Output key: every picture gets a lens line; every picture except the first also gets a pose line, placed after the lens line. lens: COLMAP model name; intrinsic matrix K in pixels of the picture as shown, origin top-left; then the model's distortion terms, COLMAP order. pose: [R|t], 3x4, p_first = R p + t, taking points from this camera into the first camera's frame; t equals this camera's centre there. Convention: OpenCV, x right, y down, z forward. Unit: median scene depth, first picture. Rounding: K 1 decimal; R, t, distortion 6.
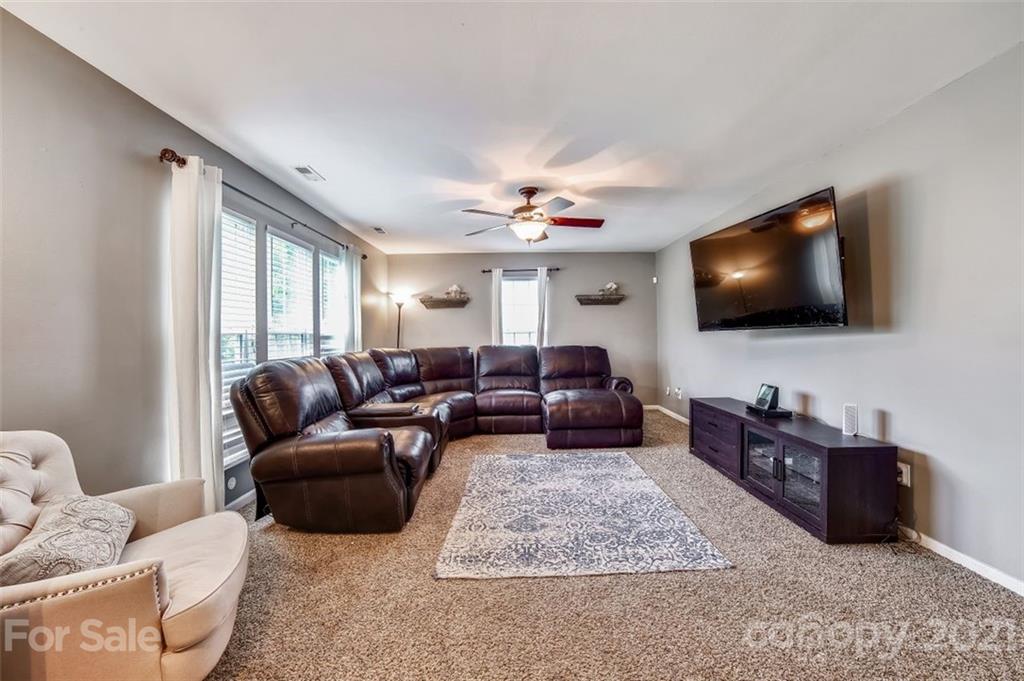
lens RADIAL K [[417.1, 0, 515.4], [0, 417.1, 334.4], [0, 0, 1]] dist [-0.059113, 0.000321]
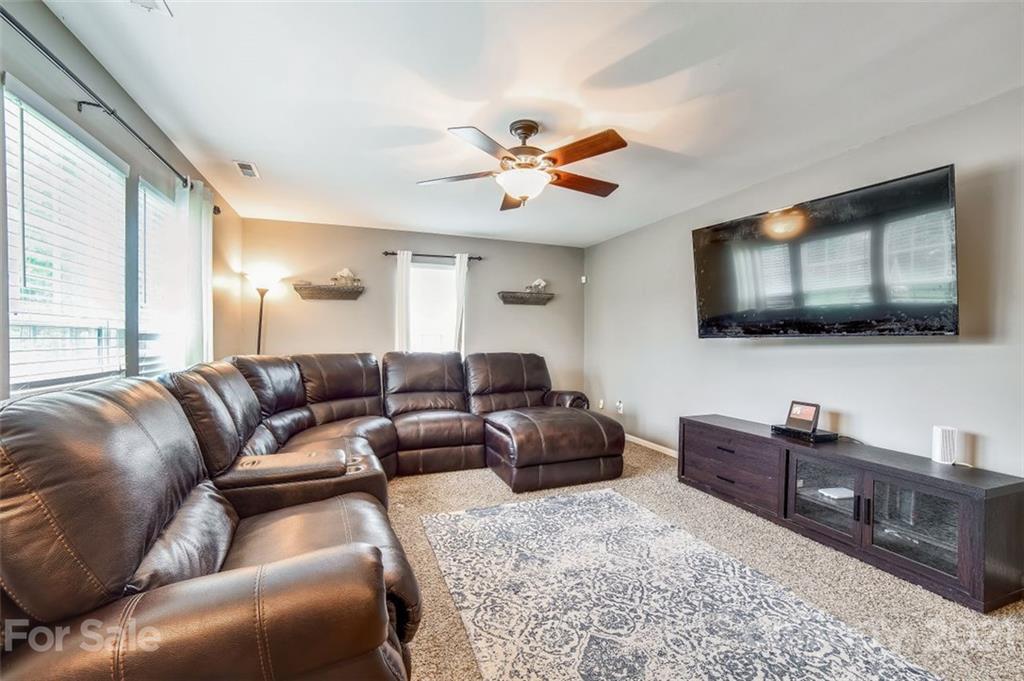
lens RADIAL K [[422.6, 0, 510.2], [0, 422.6, 344.1], [0, 0, 1]] dist [-0.068947, 0.023850]
pose [[0.937257, 0.014720, 0.348329, -0.174159], [-0.018764, 0.999790, 0.008240, 0.004328], [-0.348134, -0.014259, 0.937336, 0.280556]]
